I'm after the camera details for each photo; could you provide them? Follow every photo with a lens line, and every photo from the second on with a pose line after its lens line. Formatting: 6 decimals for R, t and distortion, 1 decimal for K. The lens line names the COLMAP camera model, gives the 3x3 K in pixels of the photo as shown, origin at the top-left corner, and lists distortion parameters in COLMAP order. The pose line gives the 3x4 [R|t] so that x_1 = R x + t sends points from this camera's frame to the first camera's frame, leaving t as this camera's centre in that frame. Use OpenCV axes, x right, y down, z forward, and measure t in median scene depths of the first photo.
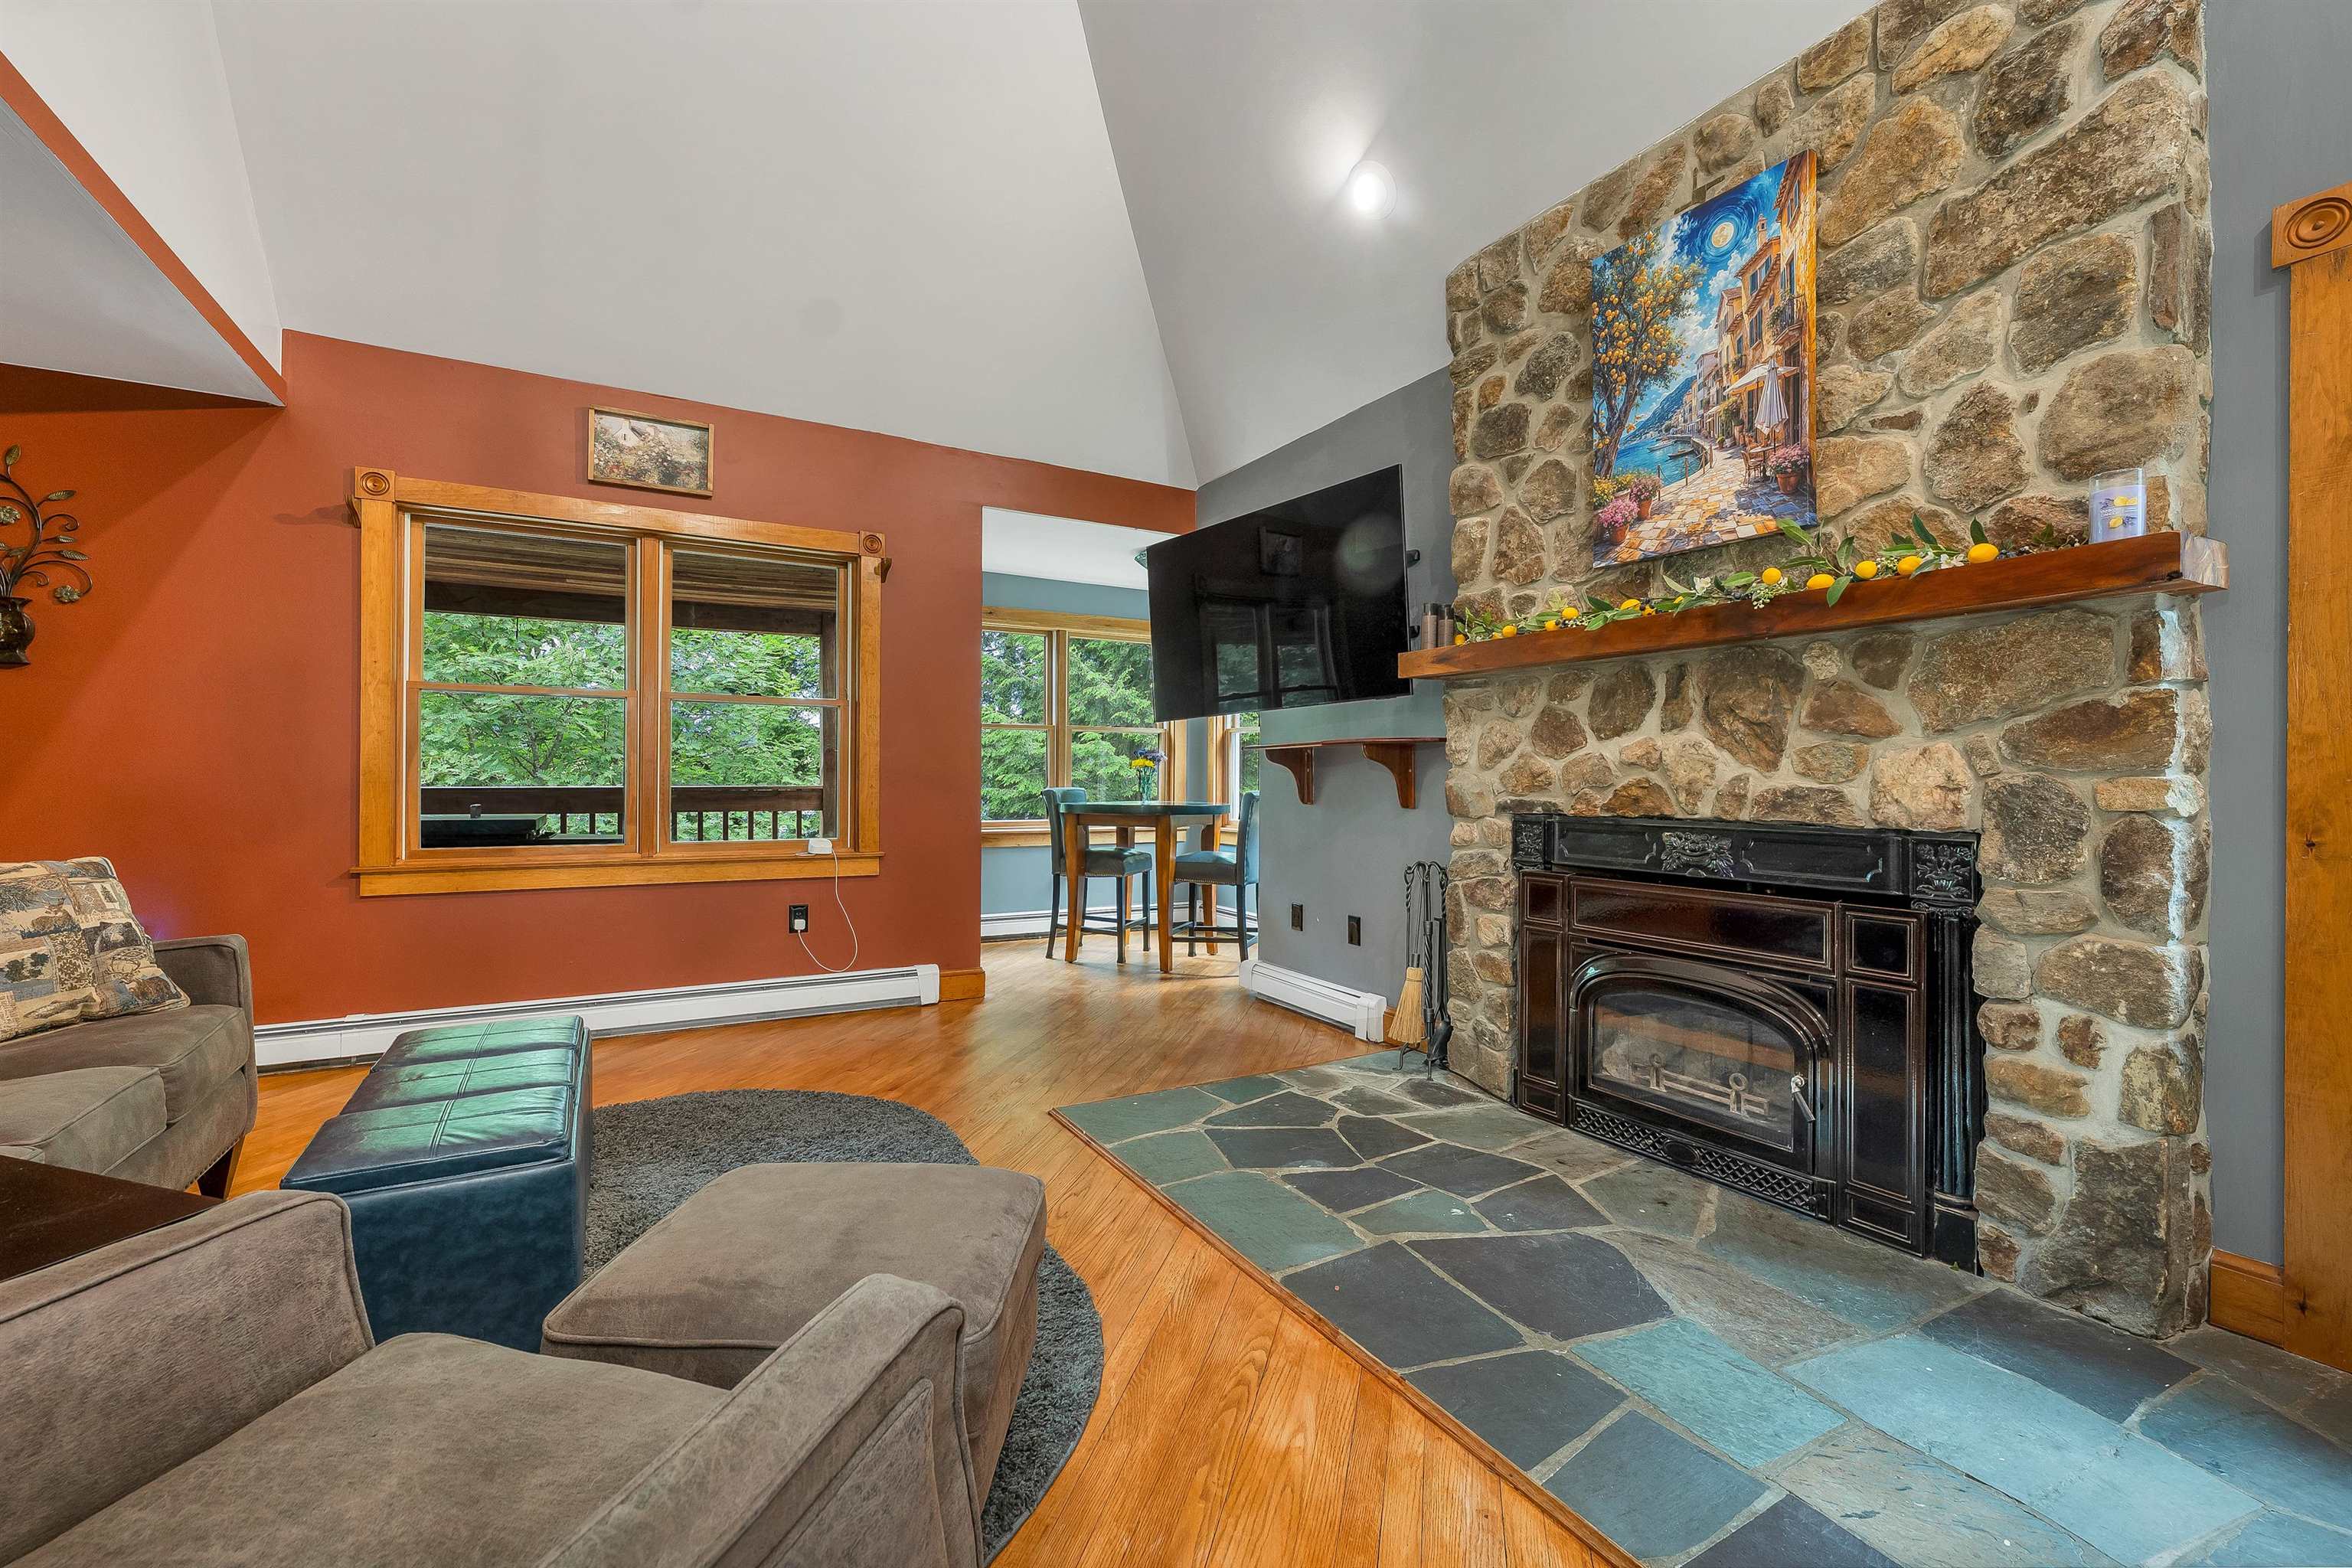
lens RADIAL K [[988.9, 0, 1171.6], [0, 988.9, 777.8], [0, 0, 1]] dist [0.009420, -0.000876]
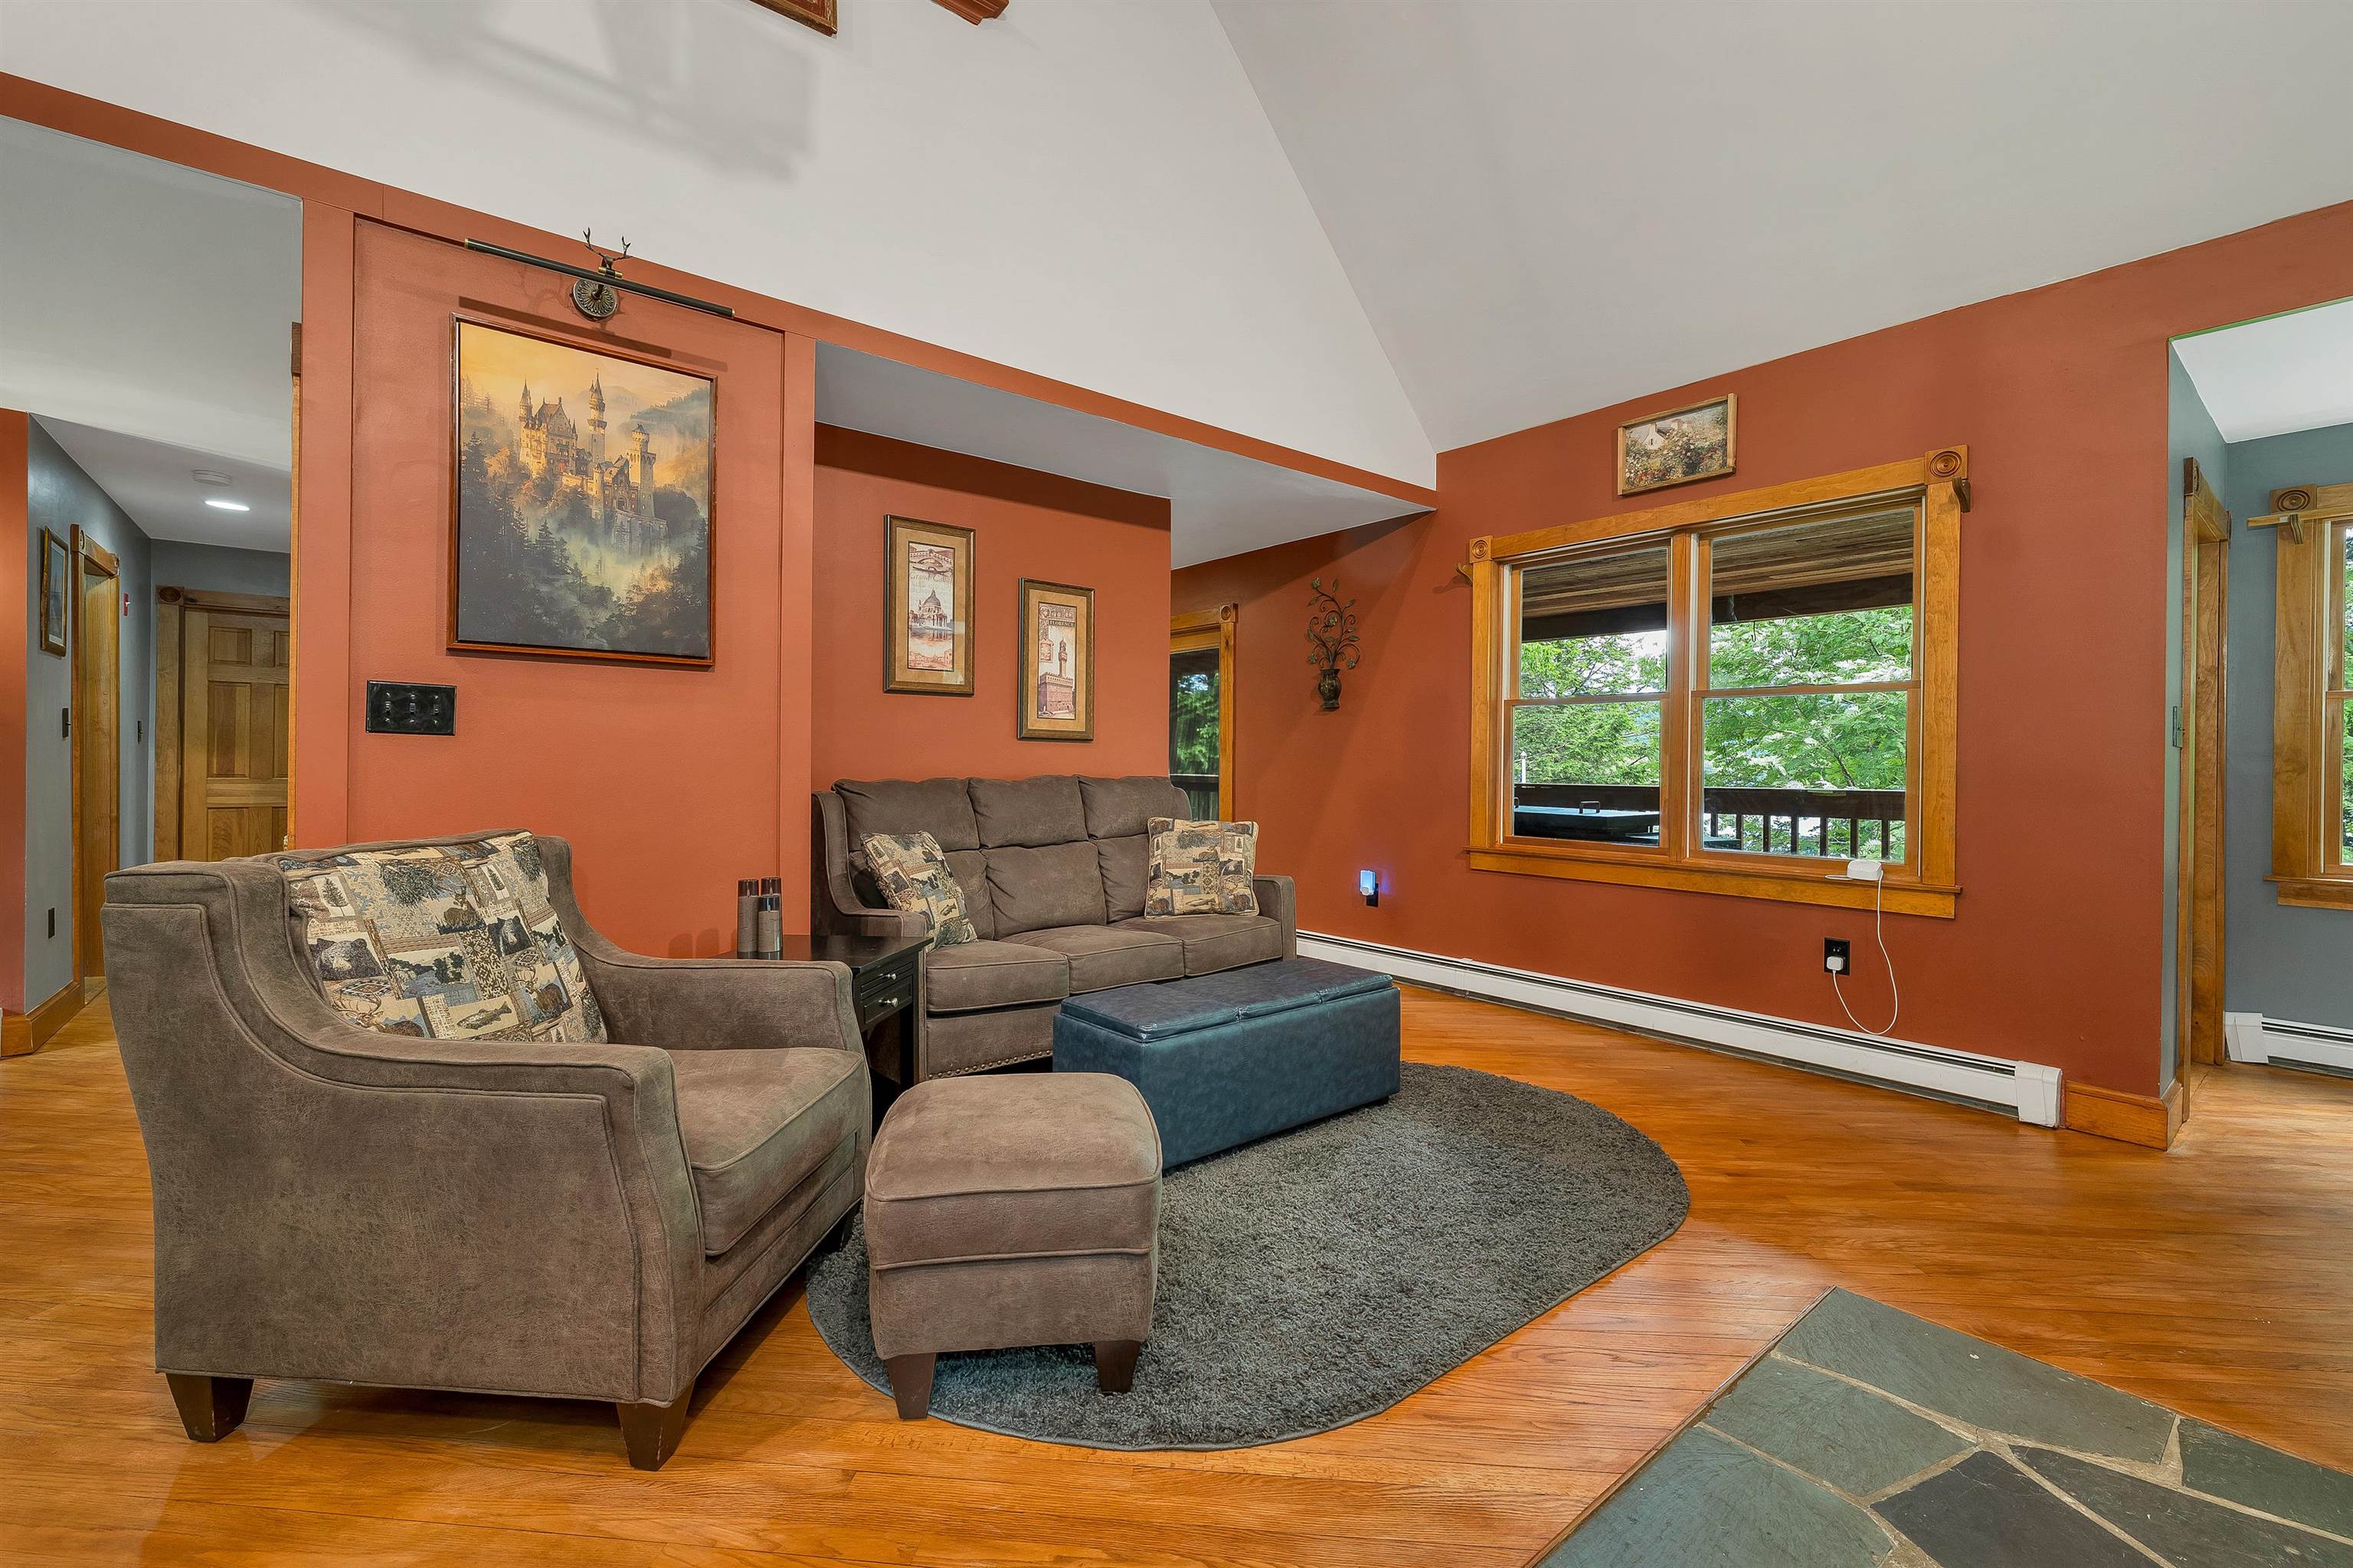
lens RADIAL K [[989.3, 0, 1160.4], [0, 989.3, 763.4], [0, 0, 1]] dist [0.009420, -0.000876]
pose [[0.169693, -0.004005, -0.985489, 0.349431], [-0.007549, 0.999957, -0.005364, -0.007091], [0.985468, 0.008350, 0.169655, 0.331449]]
